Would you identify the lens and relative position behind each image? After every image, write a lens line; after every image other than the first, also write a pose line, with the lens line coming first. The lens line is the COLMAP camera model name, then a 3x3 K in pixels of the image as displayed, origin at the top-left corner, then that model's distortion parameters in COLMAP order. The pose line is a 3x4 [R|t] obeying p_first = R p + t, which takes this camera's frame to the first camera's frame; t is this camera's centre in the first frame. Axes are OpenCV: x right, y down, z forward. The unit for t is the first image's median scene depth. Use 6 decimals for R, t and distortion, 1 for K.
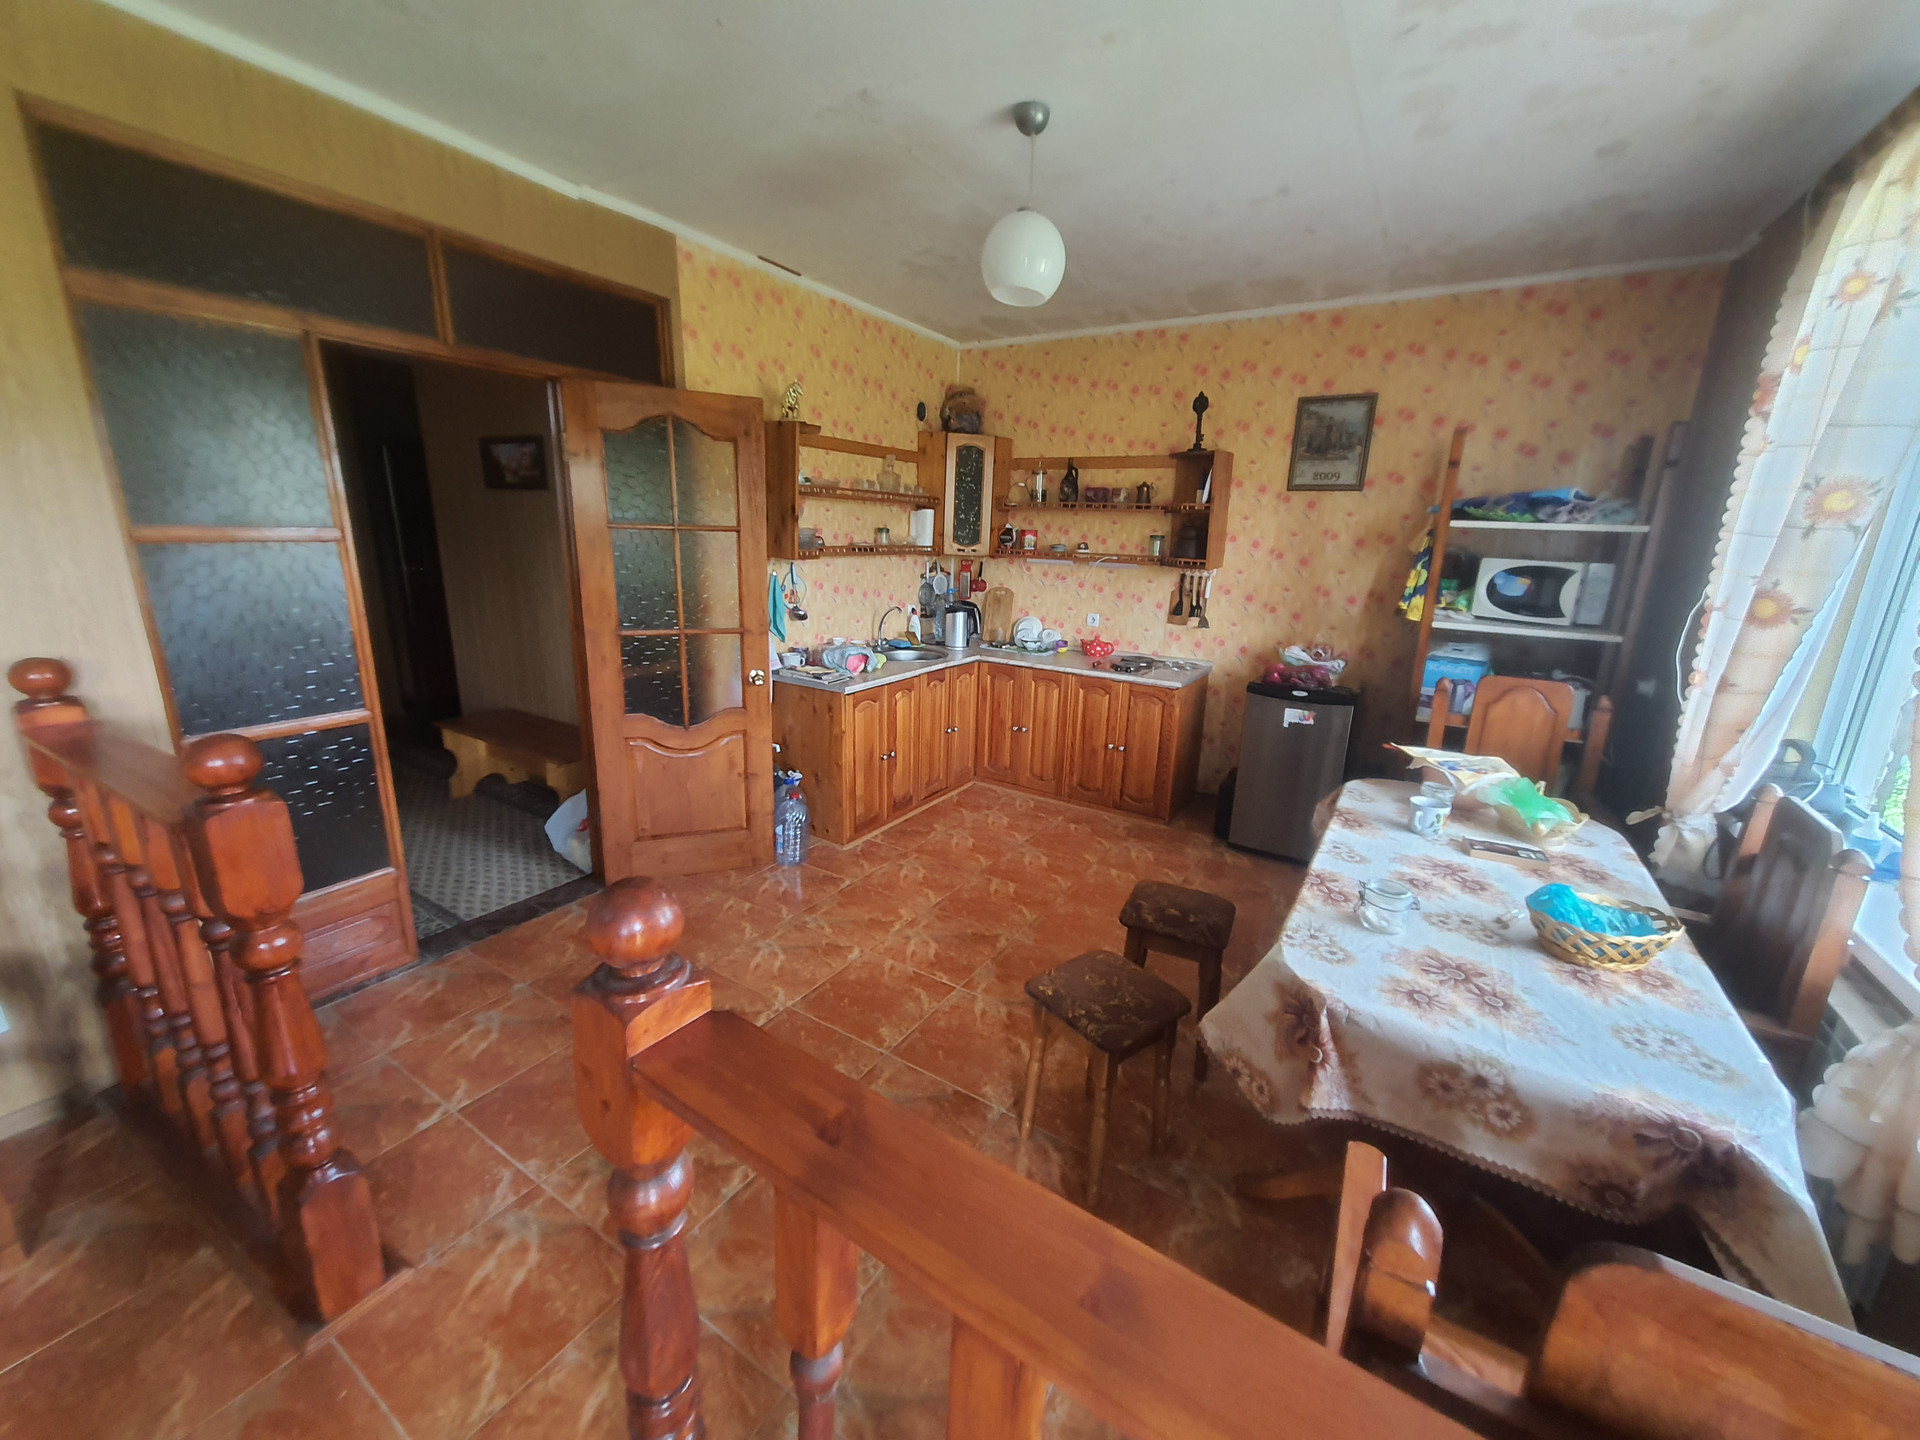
lens RADIAL K [[746.4, 0, 969.5], [0, 746.4, 717.2], [0, 0, 1]] dist [-0.002232, 0.000178]
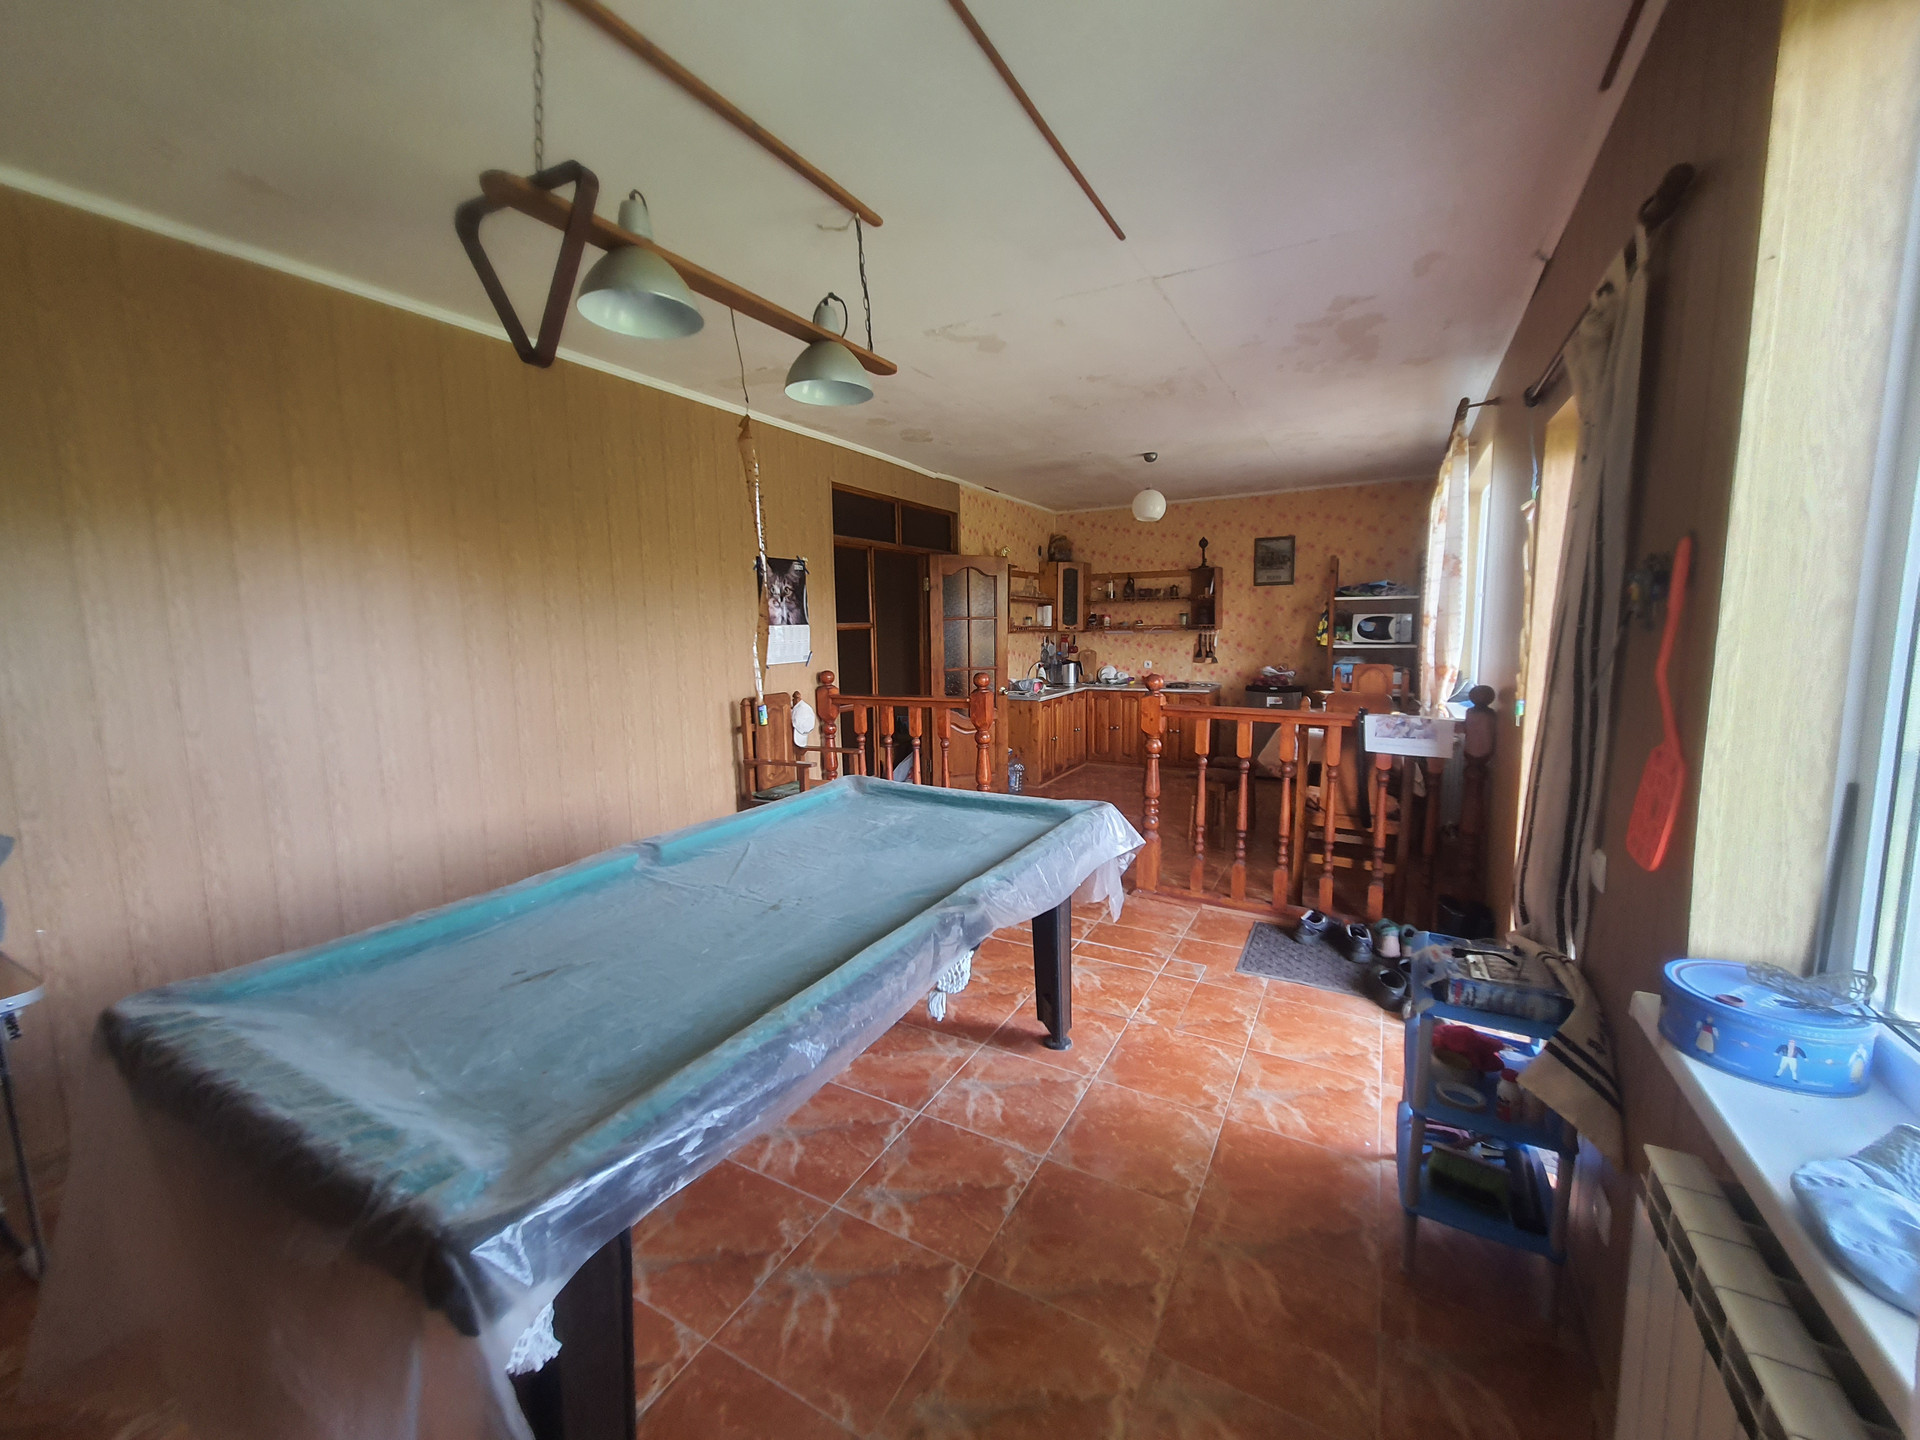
lens RADIAL K [[746.4, 0, 965.9], [0, 746.4, 715.1], [0, 0, 1]] dist [-0.002232, 0.000178]
pose [[0.997531, -0.055452, 0.043095, -0.378847], [0.060500, 0.990141, -0.126338, 0.201500], [-0.035665, 0.128633, 0.991051, -0.757519]]
